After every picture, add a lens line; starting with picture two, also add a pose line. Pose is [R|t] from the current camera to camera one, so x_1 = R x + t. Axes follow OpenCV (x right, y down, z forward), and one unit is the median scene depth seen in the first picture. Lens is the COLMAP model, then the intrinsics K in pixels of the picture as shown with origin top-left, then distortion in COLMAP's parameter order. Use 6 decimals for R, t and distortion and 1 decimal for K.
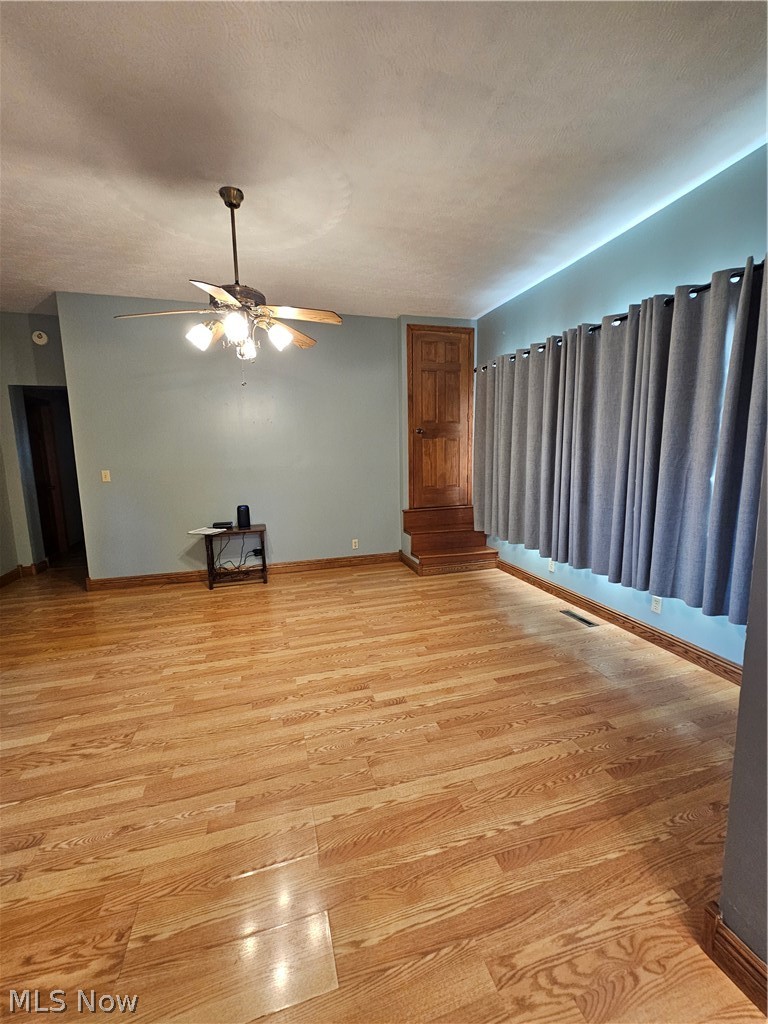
lens RADIAL K [[420.8, 0, 384.3], [0, 420.8, 511.7], [0, 0, 1]] dist [-0.000628, 0.000426]
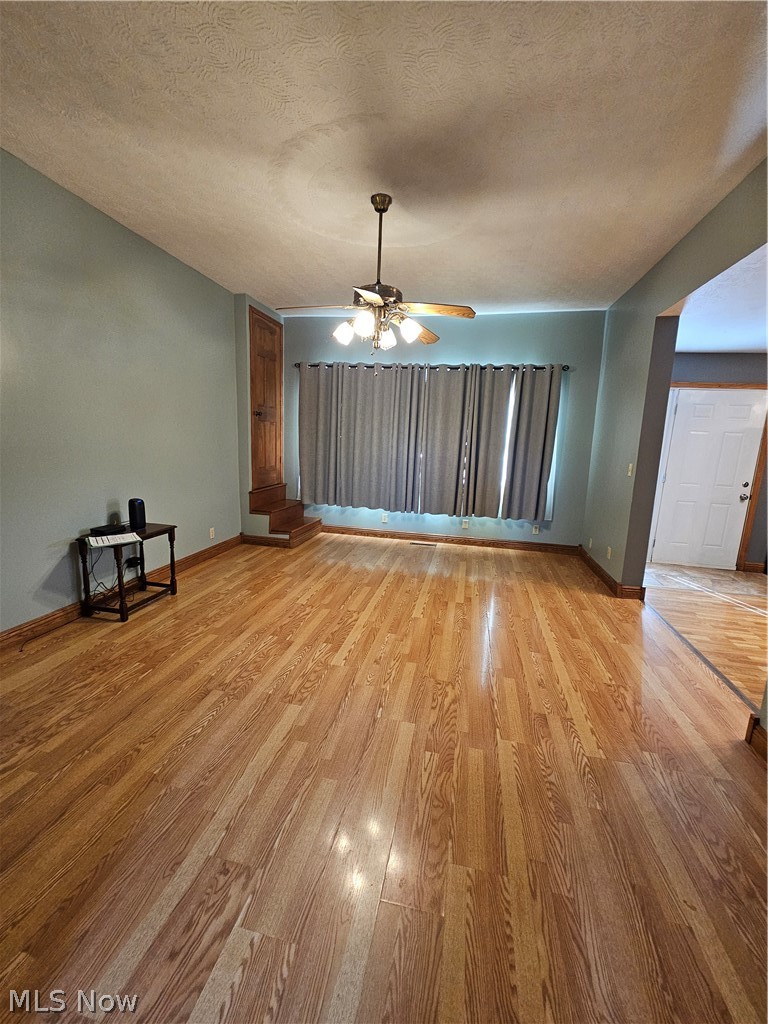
lens RADIAL K [[420.8, 0, 384.3], [0, 420.8, 511.7], [0, 0, 1]] dist [-0.000628, 0.000426]
pose [[0.463944, -0.117231, 0.878073, -1.004881], [0.076960, 0.992791, 0.091883, -0.034872], [-0.882515, 0.024948, 0.469622, 0.350231]]
